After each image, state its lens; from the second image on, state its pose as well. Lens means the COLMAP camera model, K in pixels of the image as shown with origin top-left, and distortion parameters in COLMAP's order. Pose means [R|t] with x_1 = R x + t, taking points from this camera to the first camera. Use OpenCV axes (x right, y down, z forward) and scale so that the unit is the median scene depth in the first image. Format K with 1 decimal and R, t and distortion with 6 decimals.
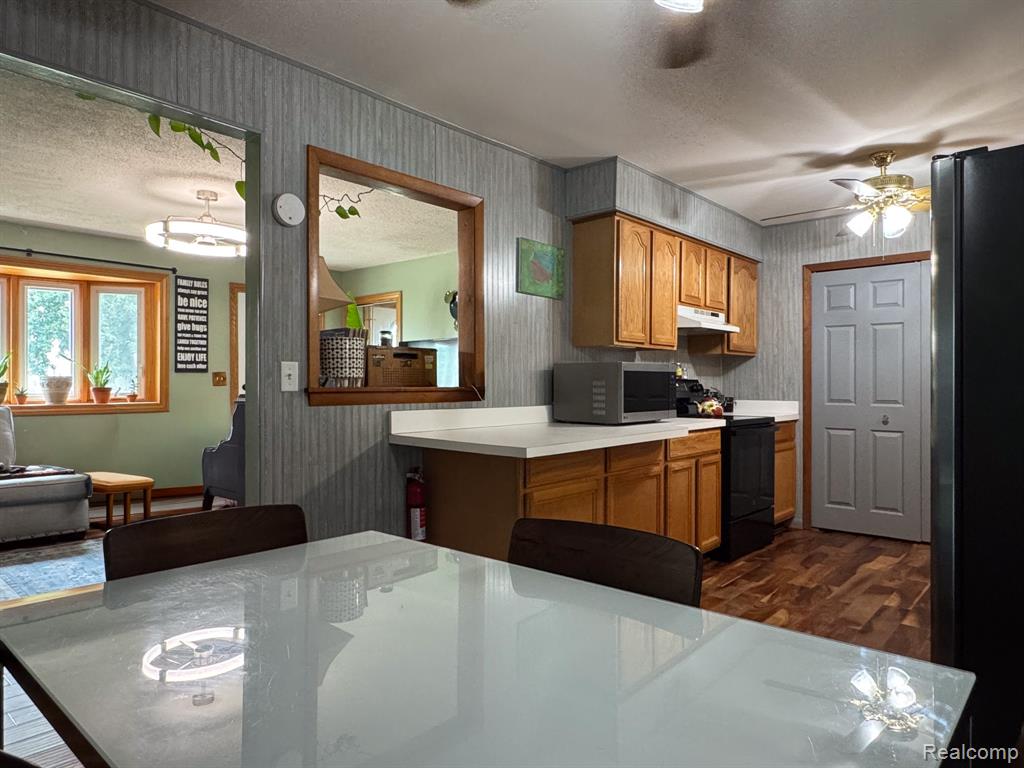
lens RADIAL K [[653.9, 0, 507.8], [0, 653.9, 386.1], [0, 0, 1]] dist [-0.005287, 0.003195]
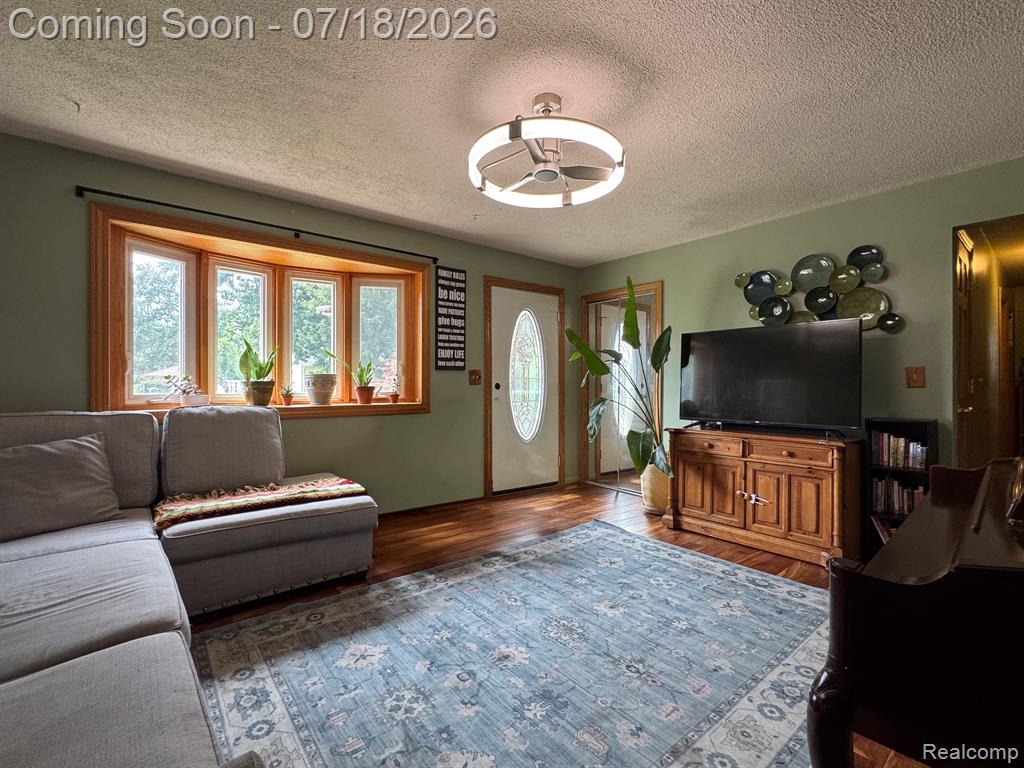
lens RADIAL K [[460.6, 0, 512.0], [0, 460.6, 384.0], [0, 0, 1]] dist [0.000257, 0.000312]
pose [[0.987843, -0.002309, -0.155436, -0.377275], [0.001462, 0.999983, -0.005563, 0.003037], [0.155446, 0.005269, 0.987830, 0.465976]]
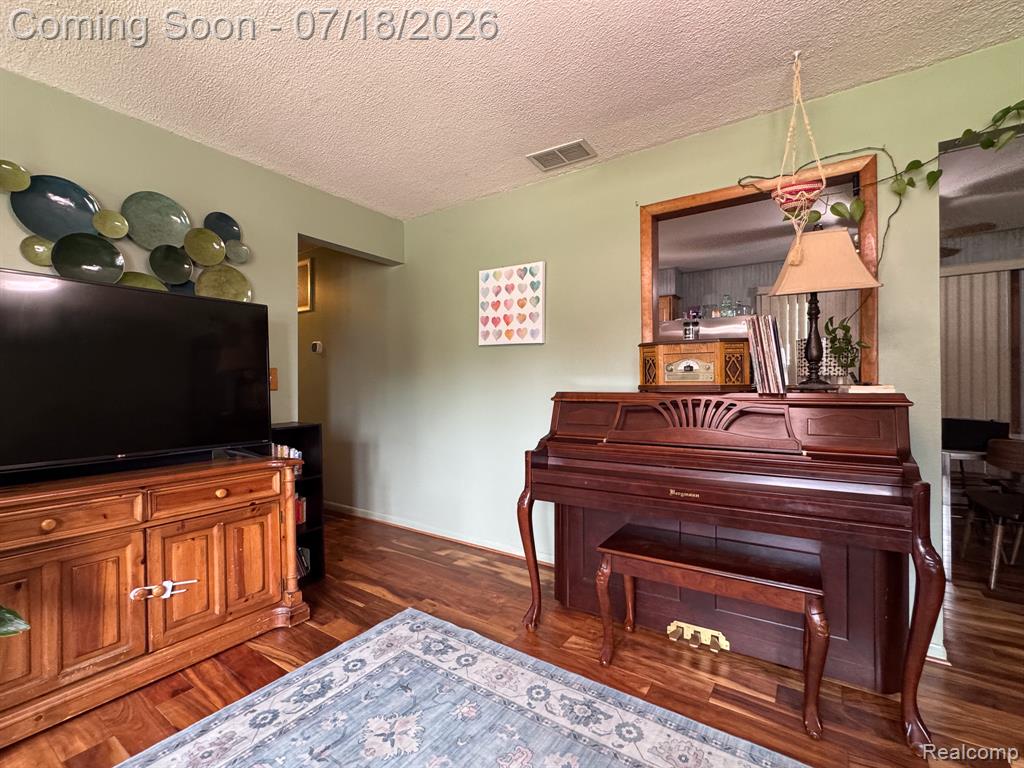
lens RADIAL K [[460.6, 0, 512.0], [0, 460.6, 384.0], [0, 0, 1]] dist [0.000257, 0.000312]
pose [[-0.123655, 0.003532, 0.992319, -0.540919], [0.009016, 0.999956, -0.002435, 0.000637], [-0.992284, 0.008645, -0.123682, 0.923942]]
